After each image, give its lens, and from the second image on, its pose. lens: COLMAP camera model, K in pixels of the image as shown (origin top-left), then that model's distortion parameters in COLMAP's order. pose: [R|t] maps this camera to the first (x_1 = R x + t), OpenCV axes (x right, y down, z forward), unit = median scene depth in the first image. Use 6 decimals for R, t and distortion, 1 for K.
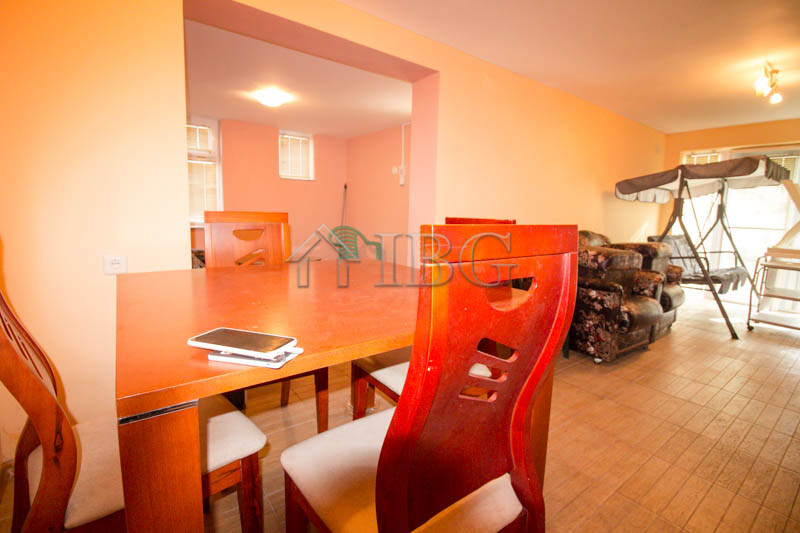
lens RADIAL K [[367.1, 0, 396.0], [0, 367.1, 254.3], [0, 0, 1]] dist [-0.001638, -0.012637]
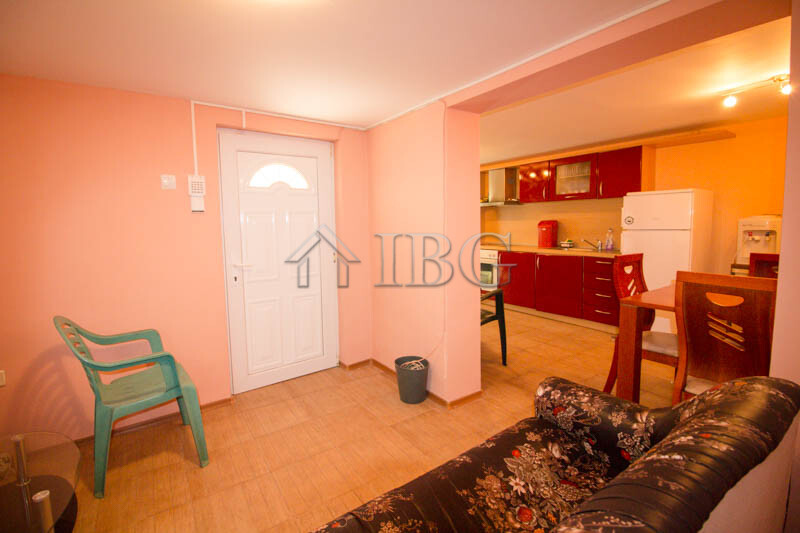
lens RADIAL K [[367.1, 0, 396.0], [0, 367.1, 254.3], [0, 0, 1]] dist [-0.001638, -0.012637]
pose [[0.040776, -0.115377, 0.992484, -0.823169], [0.131450, 0.985297, 0.109141, -0.233387], [-0.990484, 0.126012, 0.055343, 1.094049]]
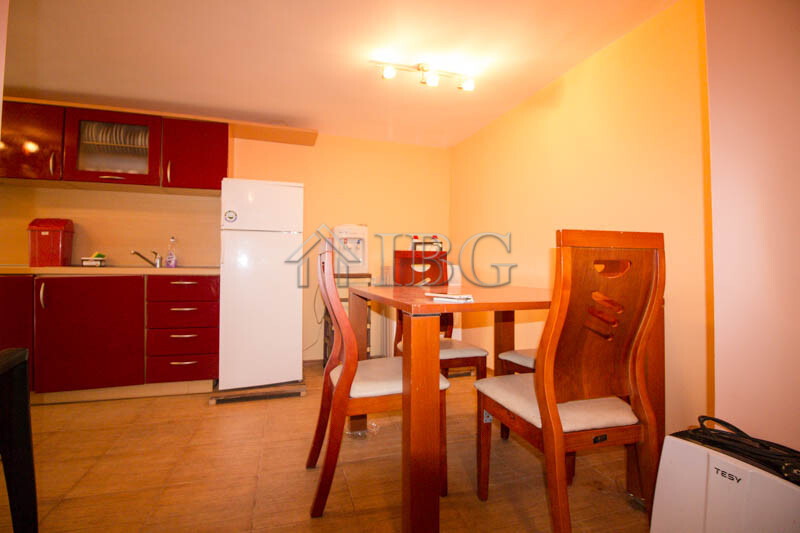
lens RADIAL K [[387.4, 0, 390.2], [0, 387.4, 259.7], [0, 0, 1]] dist [-0.014088, -0.000572]
pose [[-0.936814, -0.030083, 0.348532, -0.191962], [0.004036, 0.995300, 0.096757, -0.088154], [-0.349805, 0.092051, -0.932289, 1.082693]]
